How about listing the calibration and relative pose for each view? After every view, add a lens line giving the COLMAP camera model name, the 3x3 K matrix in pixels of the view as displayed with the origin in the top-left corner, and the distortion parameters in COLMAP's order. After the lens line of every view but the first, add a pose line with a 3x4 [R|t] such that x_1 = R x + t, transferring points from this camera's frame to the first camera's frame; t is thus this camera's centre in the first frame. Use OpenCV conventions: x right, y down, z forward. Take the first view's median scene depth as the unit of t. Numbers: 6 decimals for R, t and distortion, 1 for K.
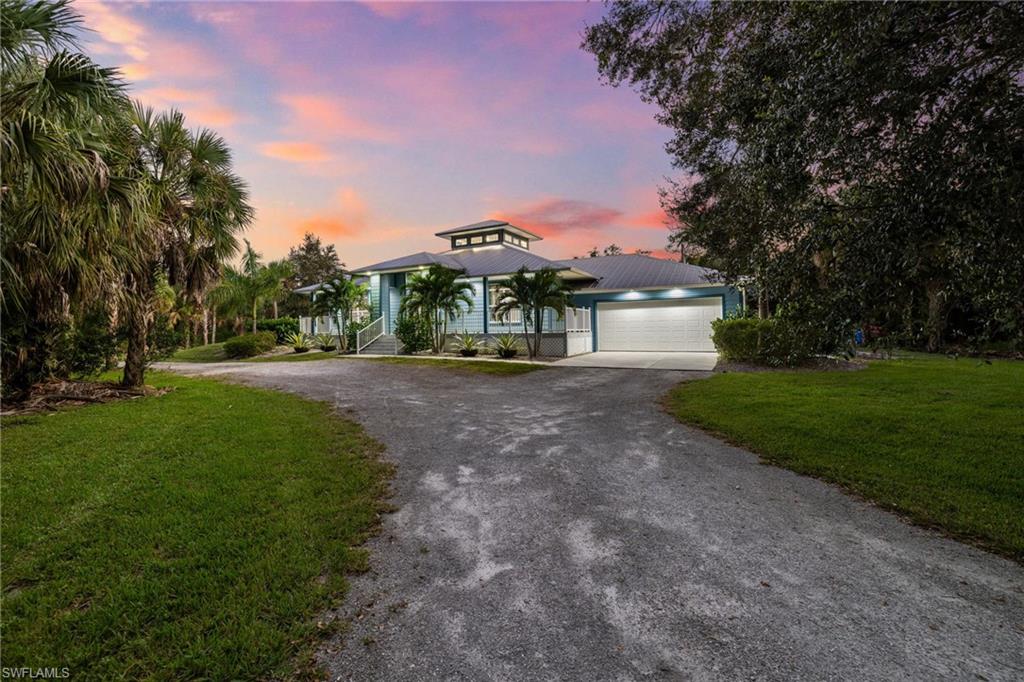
lens RADIAL K [[420.0, 0, 511.6], [0, 420.0, 332.8], [0, 0, 1]] dist [0.001182, 0.000210]
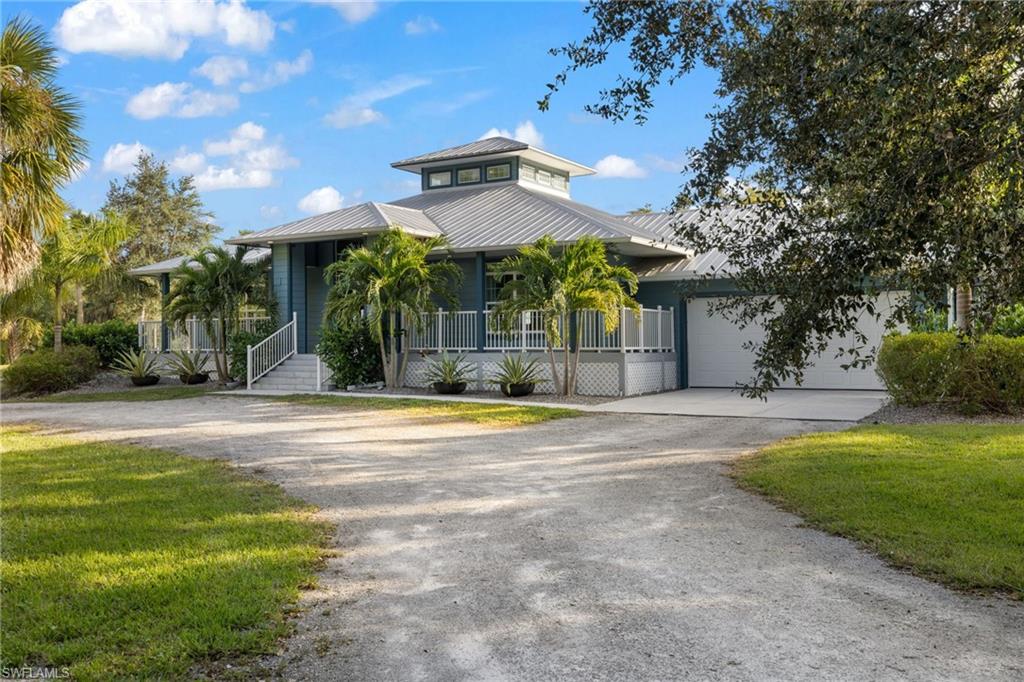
lens RADIAL K [[889.8, 0, 527.2], [0, 889.8, 338.6], [0, 0, 1]] dist [-0.003469, -0.004118]
pose [[0.999605, 0.006882, -0.027261, 0.030164], [-0.007230, 0.999893, -0.012720, -0.003550], [0.027171, 0.012912, 0.999547, -0.155646]]
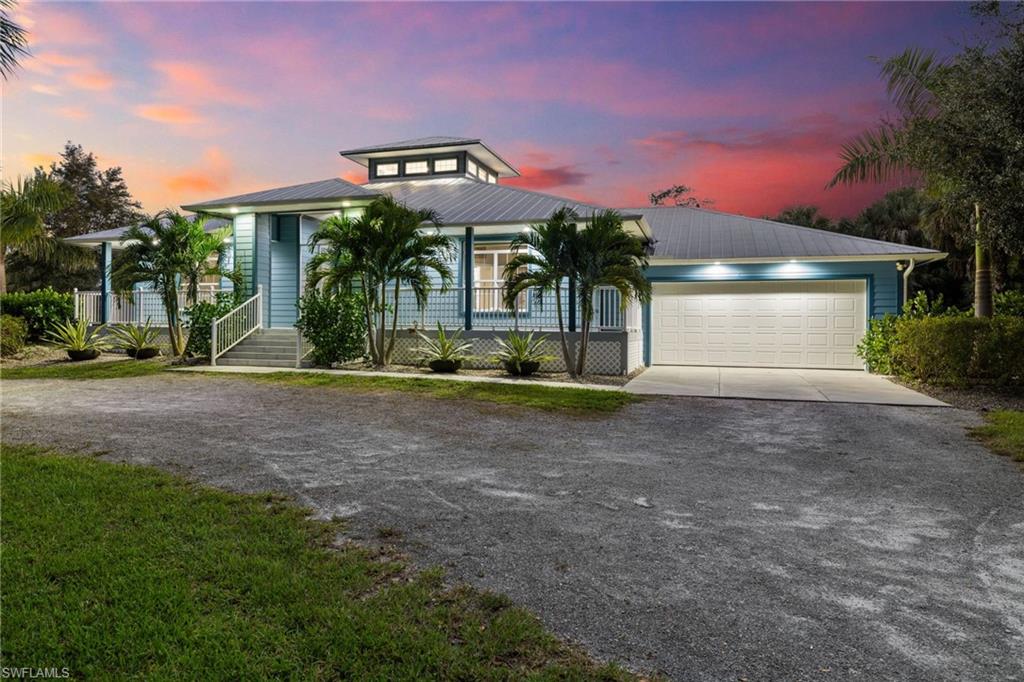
lens RADIAL K [[630.7, 0, 509.3], [0, 630.7, 335.0], [0, 0, 1]] dist [-0.000657, 0.000084]
pose [[0.982711, 0.021772, 0.183859, -0.150230], [-0.022317, 0.999751, 0.000891, 0.004929], [-0.183794, -0.004978, 0.982952, 0.174316]]
